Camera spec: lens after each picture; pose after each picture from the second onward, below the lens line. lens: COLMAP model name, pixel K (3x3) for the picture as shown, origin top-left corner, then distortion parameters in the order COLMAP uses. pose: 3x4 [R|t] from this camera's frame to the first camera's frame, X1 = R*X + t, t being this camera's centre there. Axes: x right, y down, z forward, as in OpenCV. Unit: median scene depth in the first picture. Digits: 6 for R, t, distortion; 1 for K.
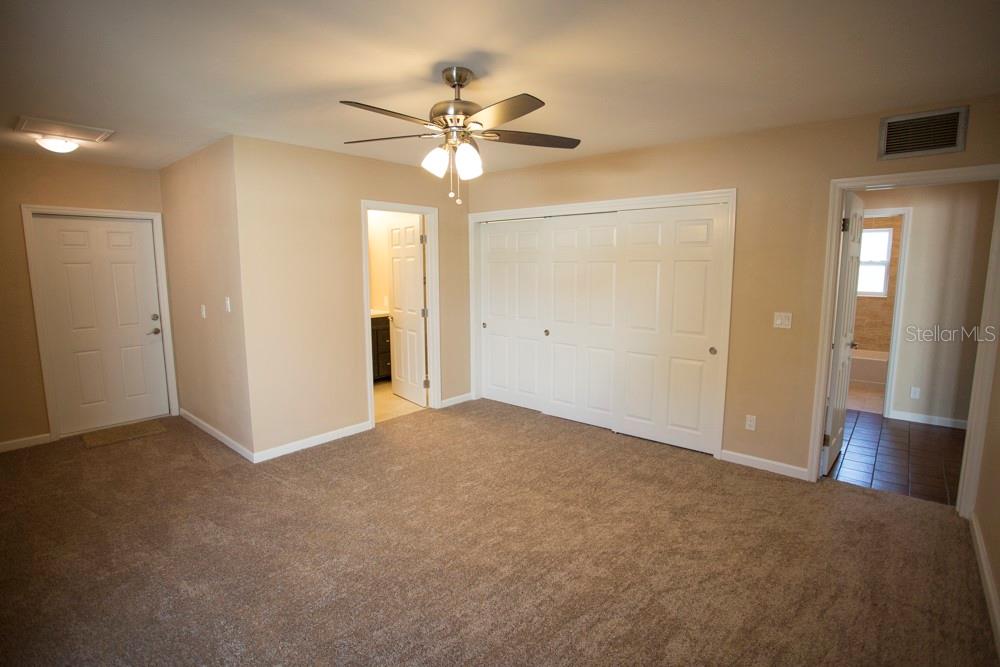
lens RADIAL K [[491.3, 0, 498.2], [0, 491.3, 330.0], [0, 0, 1]] dist [-0.001781, 0.003779]
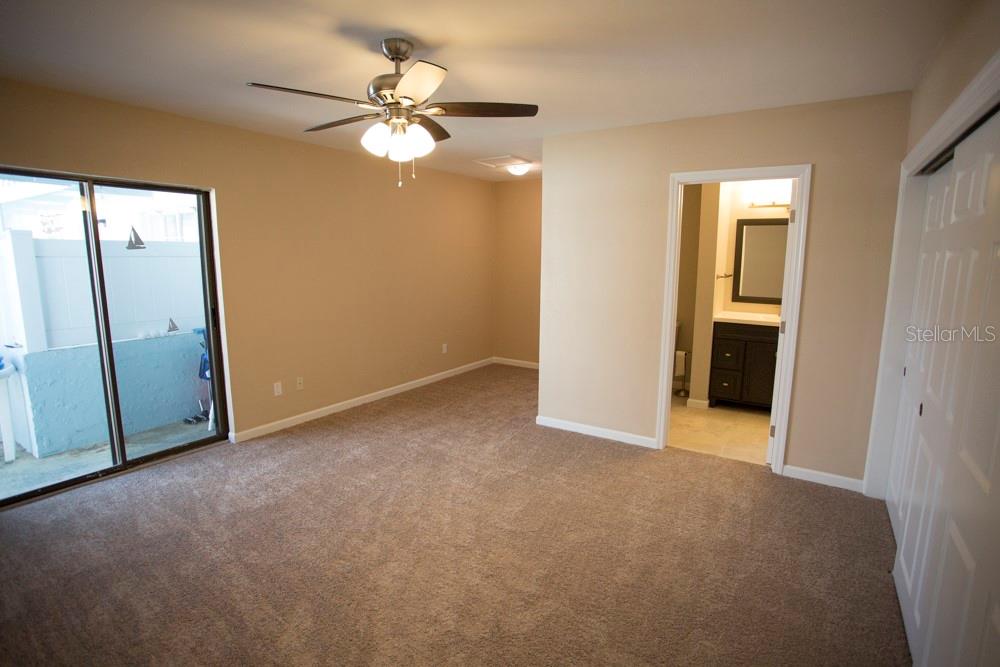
lens RADIAL K [[491.3, 0, 499.2], [0, 491.3, 334.3], [0, 0, 1]] dist [-0.001781, 0.003779]
pose [[0.143521, 0.160624, -0.976525, 0.528879], [-0.133908, 0.980818, 0.141650, -0.080113], [0.980546, 0.110435, 0.162277, 0.616647]]
